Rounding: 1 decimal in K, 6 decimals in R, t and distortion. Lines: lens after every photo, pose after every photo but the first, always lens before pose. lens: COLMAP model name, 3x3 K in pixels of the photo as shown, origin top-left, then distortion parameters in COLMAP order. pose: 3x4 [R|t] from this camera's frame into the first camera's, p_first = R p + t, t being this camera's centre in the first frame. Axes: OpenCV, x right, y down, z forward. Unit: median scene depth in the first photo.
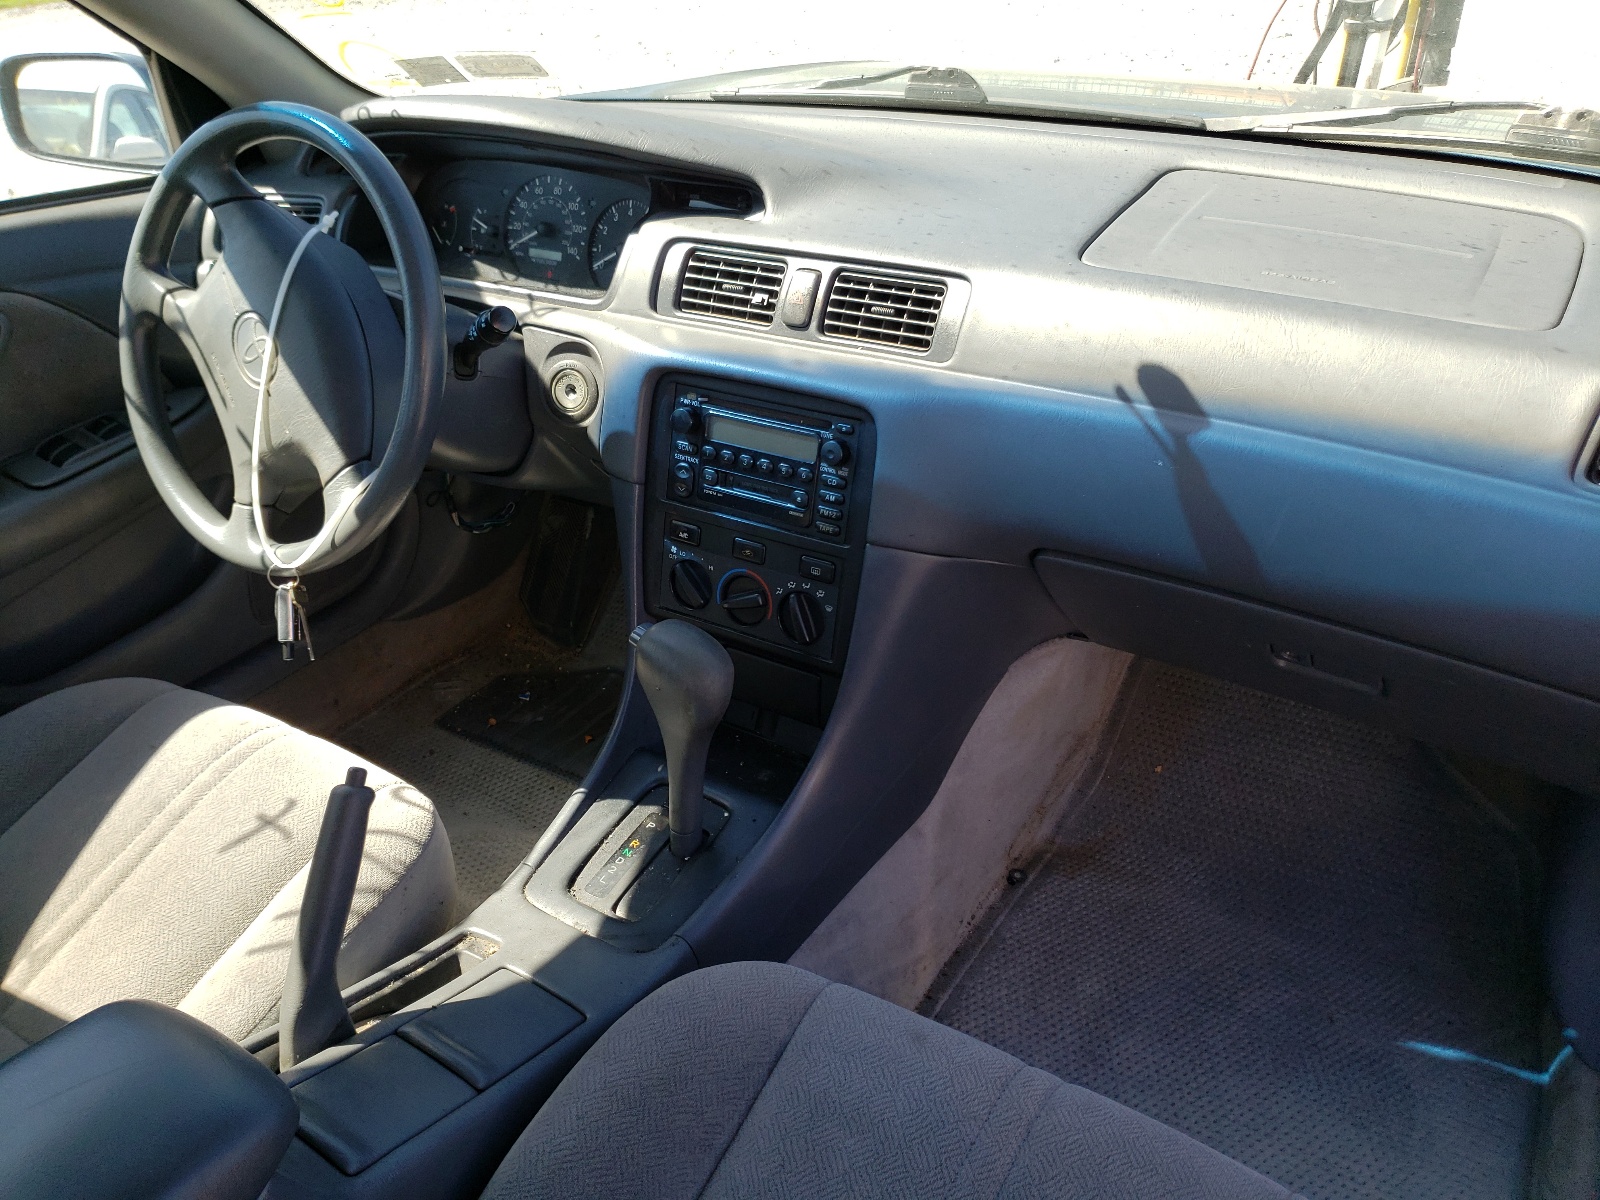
lens RADIAL K [[1204.0, 0, 800.0], [0, 1204.0, 600.0], [0, 0, 1]] dist [0.058280, -0.000258]
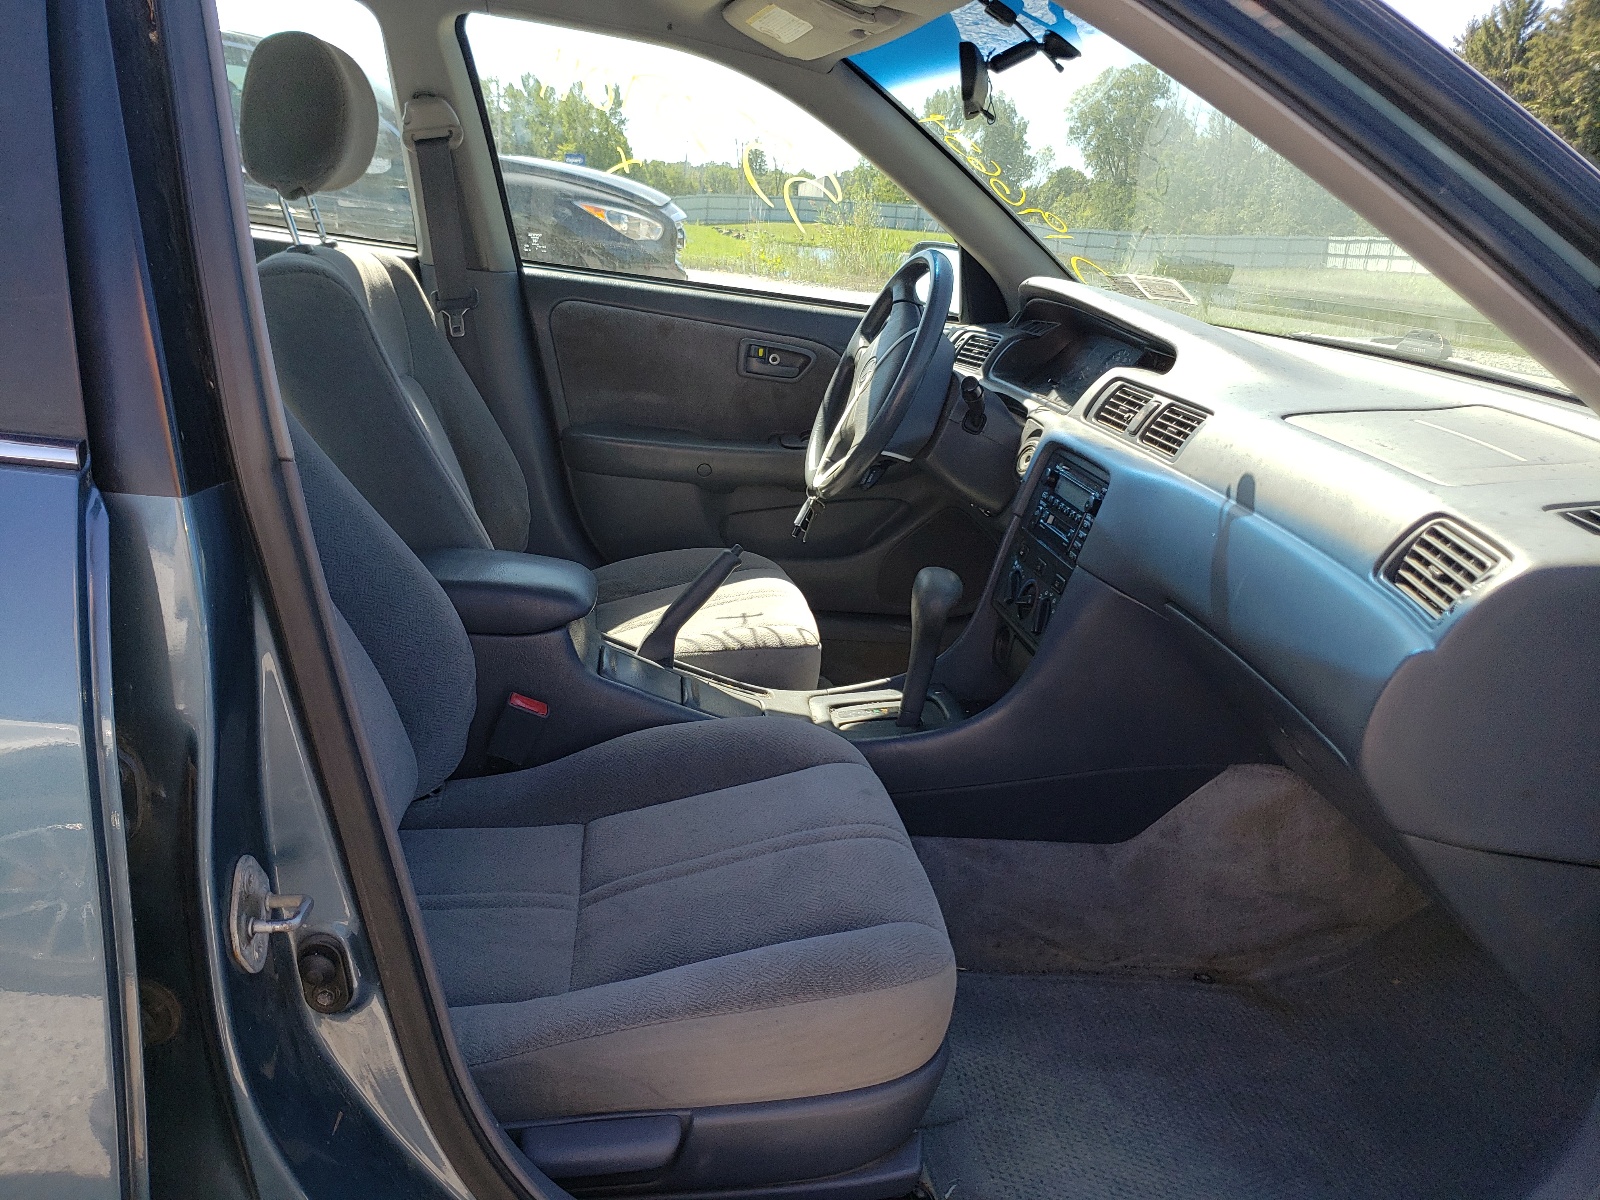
lens RADIAL K [[1203.4, 0, 800.0], [0, 1203.4, 600.0], [0, 0, 1]] dist [0.000246, 0.000031]
pose [[0.654032, 0.329697, -0.680839, 0.783007], [-0.479643, 0.876716, -0.036208, 0.189090], [0.584965, 0.350241, 0.731537, -0.211150]]
